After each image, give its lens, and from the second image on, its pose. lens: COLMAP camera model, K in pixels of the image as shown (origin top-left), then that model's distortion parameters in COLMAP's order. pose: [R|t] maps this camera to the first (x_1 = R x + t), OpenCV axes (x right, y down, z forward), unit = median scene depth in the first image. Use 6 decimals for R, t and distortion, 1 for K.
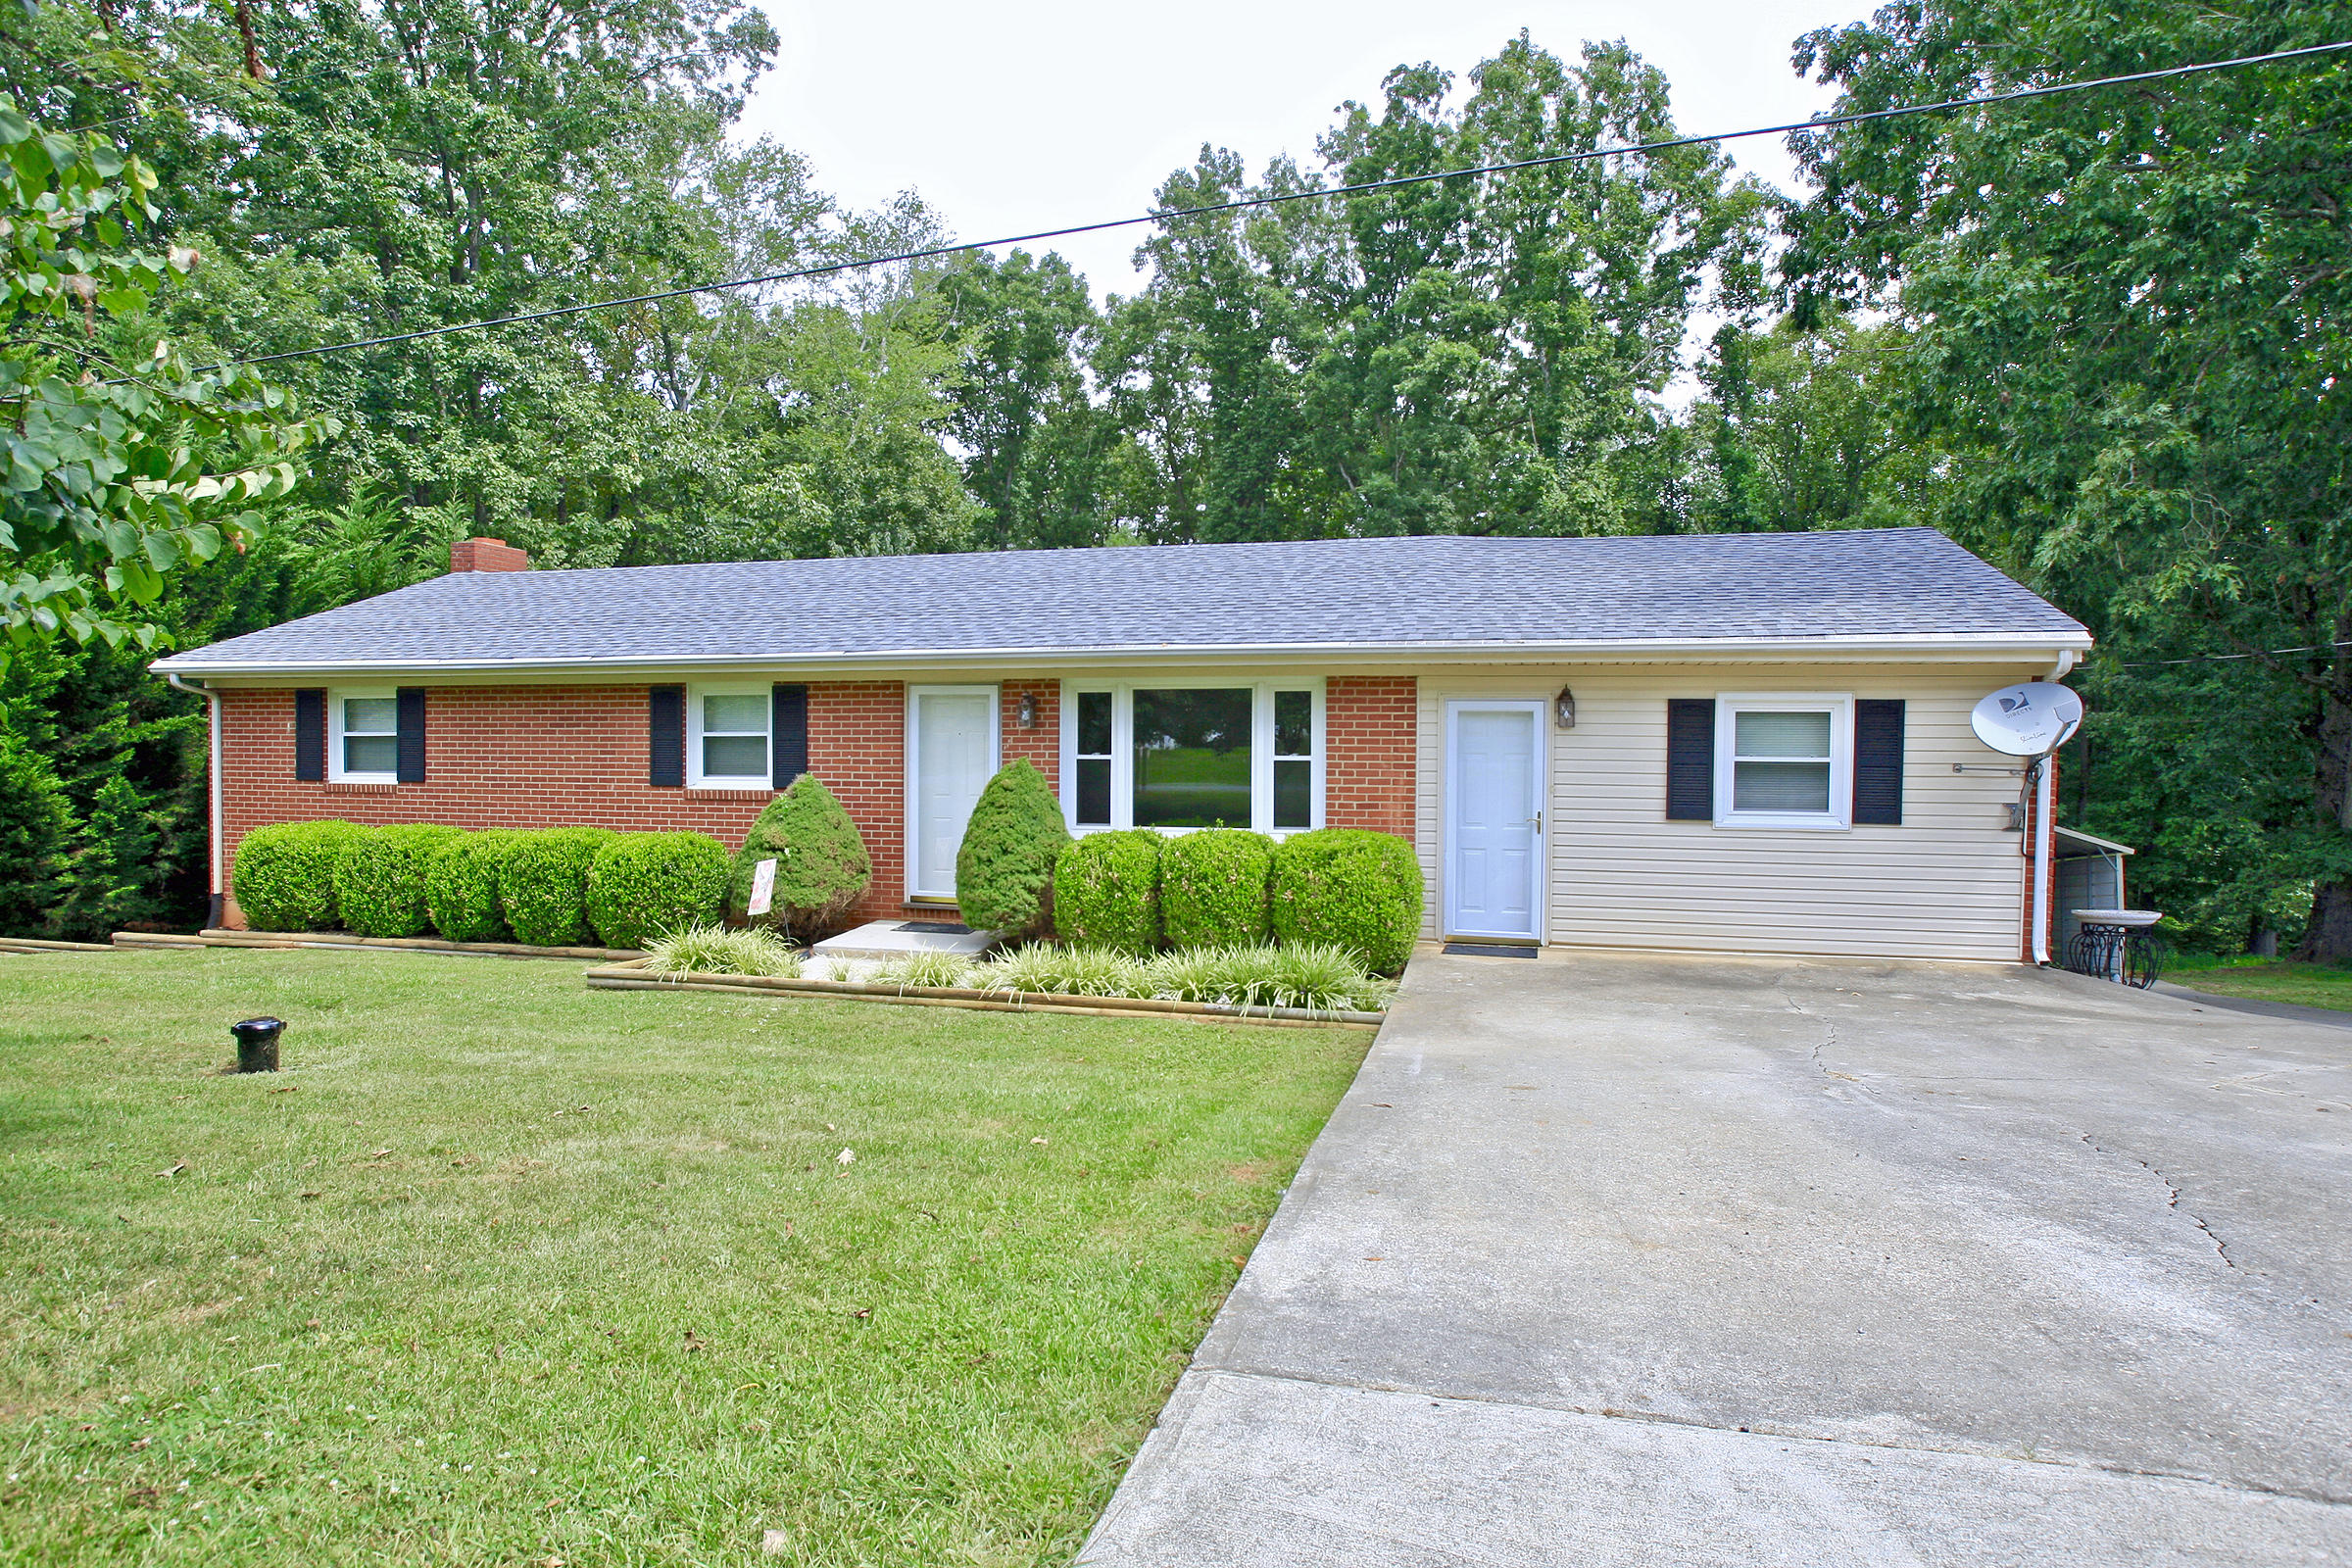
lens RADIAL K [[1393.0, 0, 1176.0], [0, 1393.0, 784.0], [0, 0, 1]] dist [-0.093291, 0.060199]
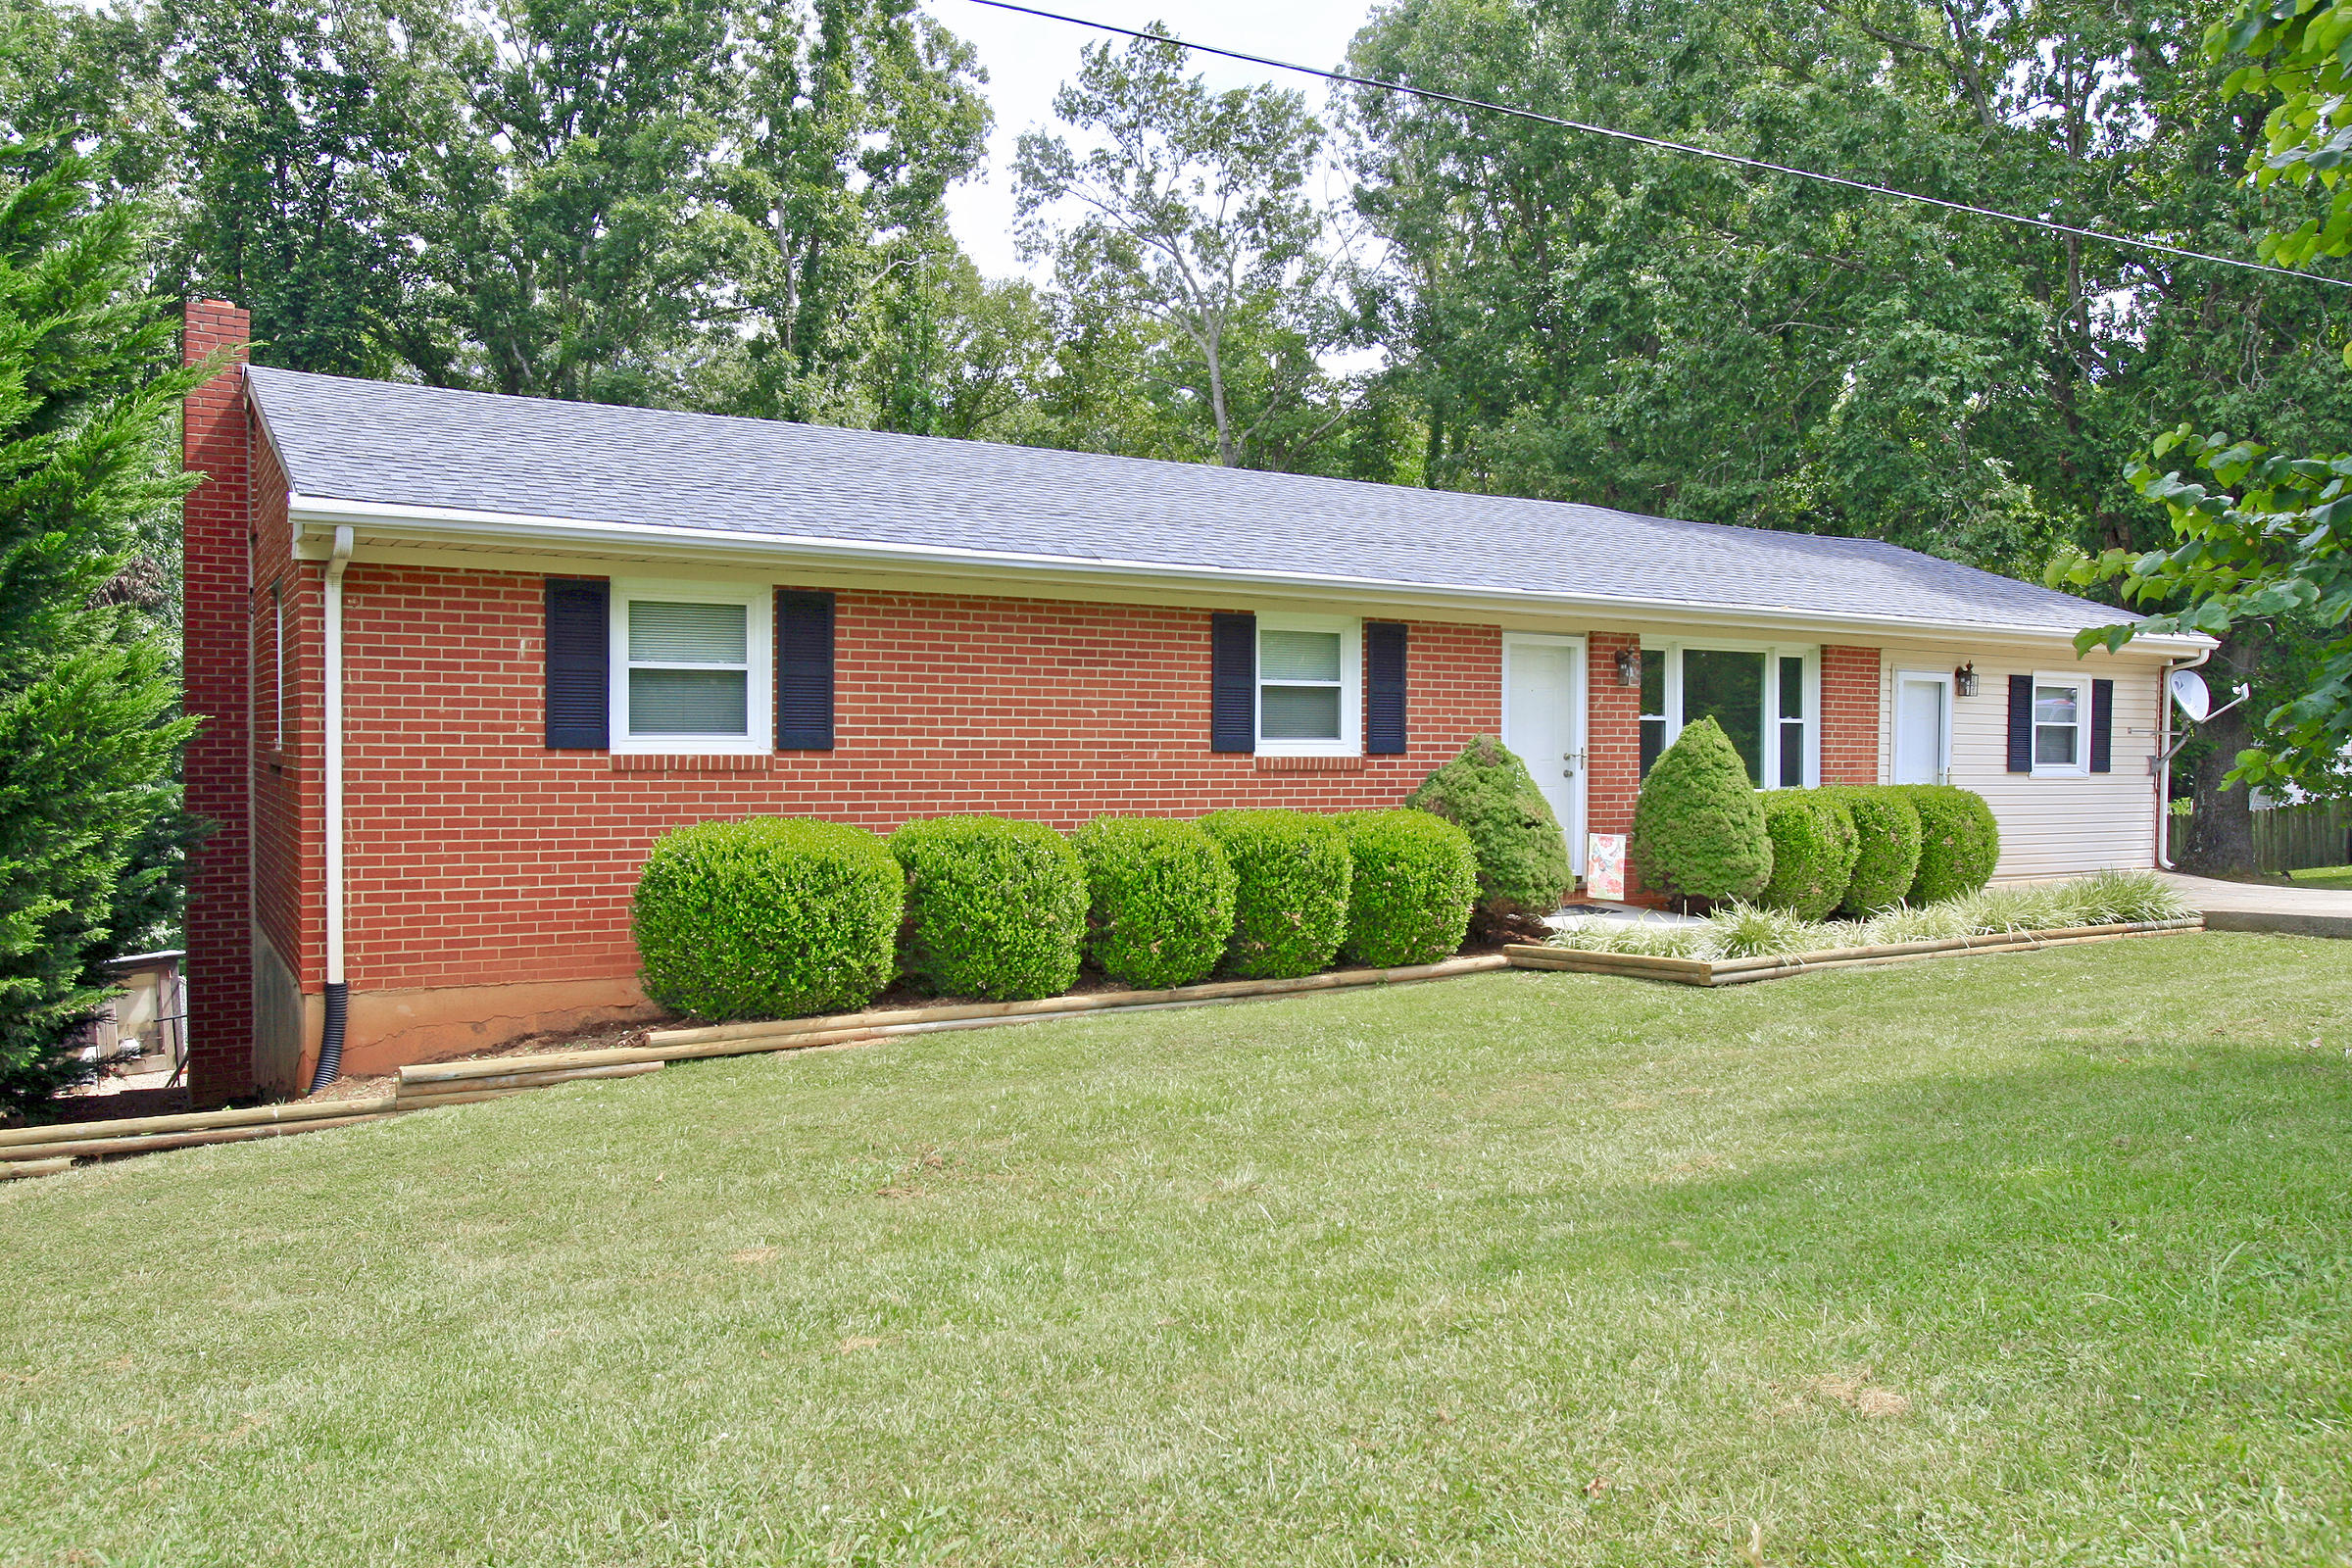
lens RADIAL K [[1756.2, 0, 1176.0], [0, 1756.2, 784.0], [0, 0, 1]] dist [-0.057155, 0.003579]
pose [[0.684755, -0.016171, 0.728594, -1.179805], [0.016034, 0.999846, 0.007122, 0.012171], [-0.728597, 0.006805, 0.684909, 0.434177]]
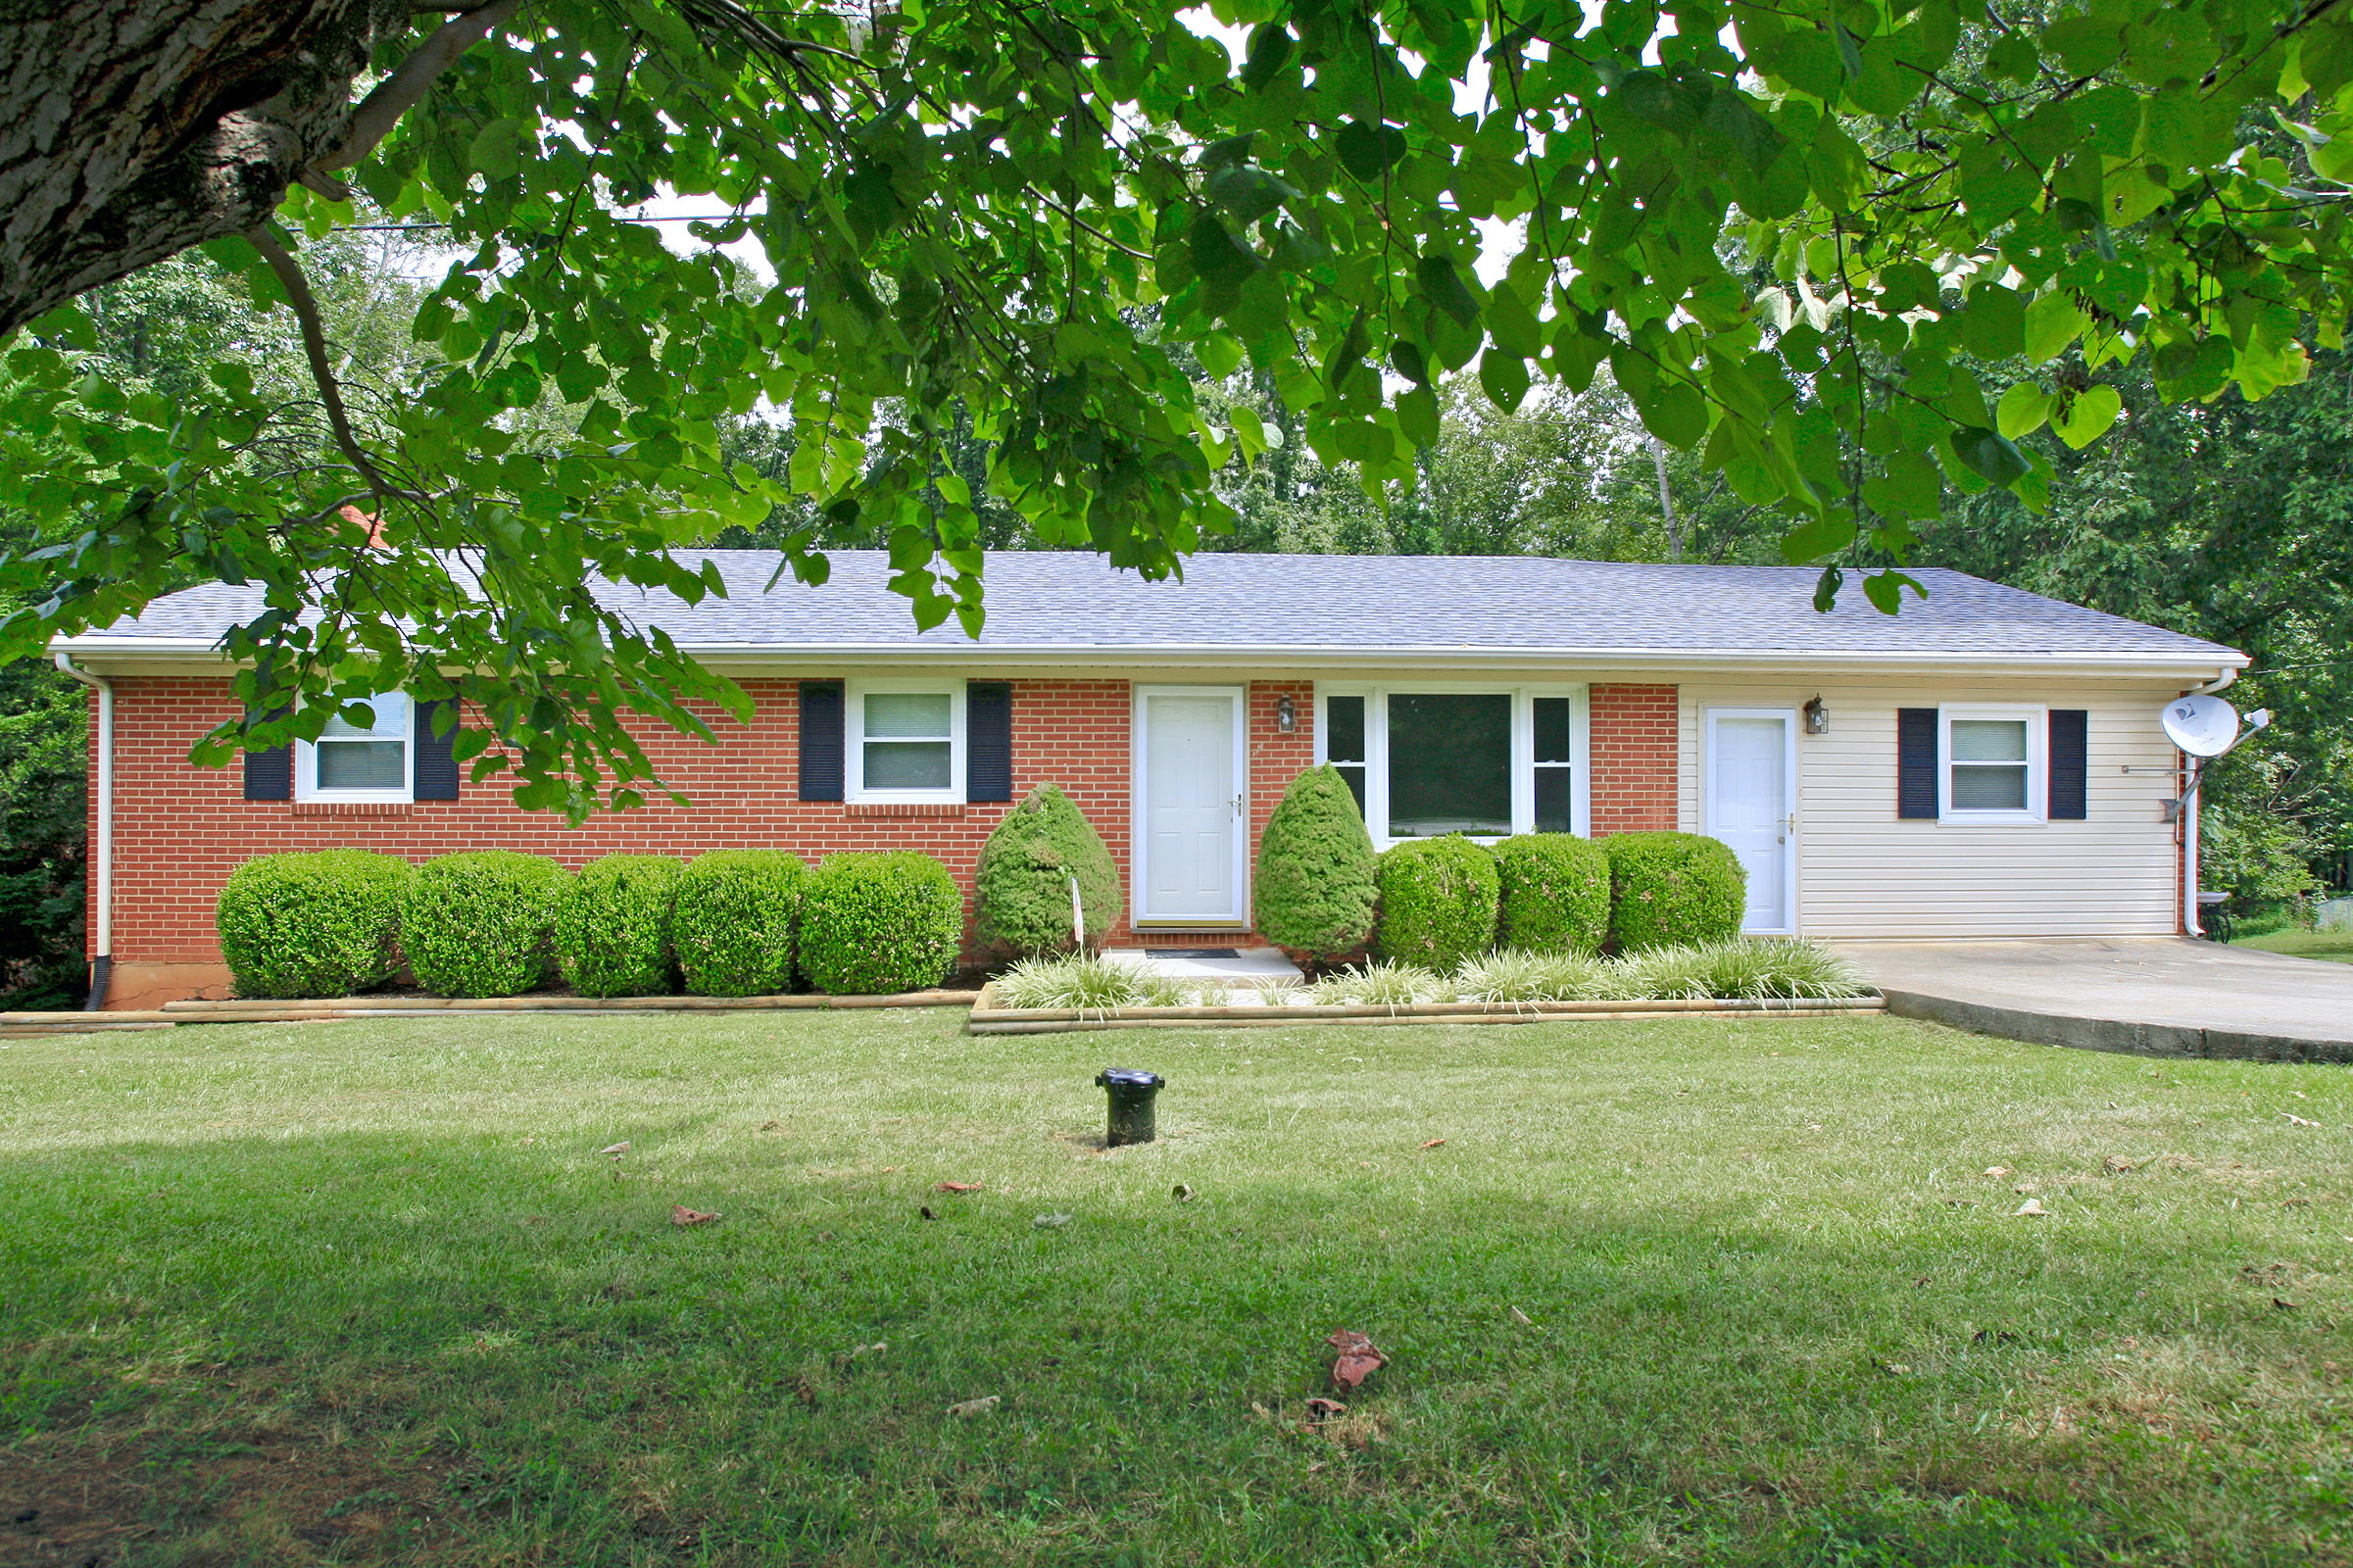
lens RADIAL K [[1393.5, 0, 1176.5], [0, 1393.5, 784.0], [0, 0, 1]] dist [-0.093291, 0.060199]
pose [[0.946292, -0.001790, 0.323308, -0.486268], [0.012689, 0.999420, -0.031607, 0.022954], [-0.323064, 0.034012, 0.945766, 0.148696]]
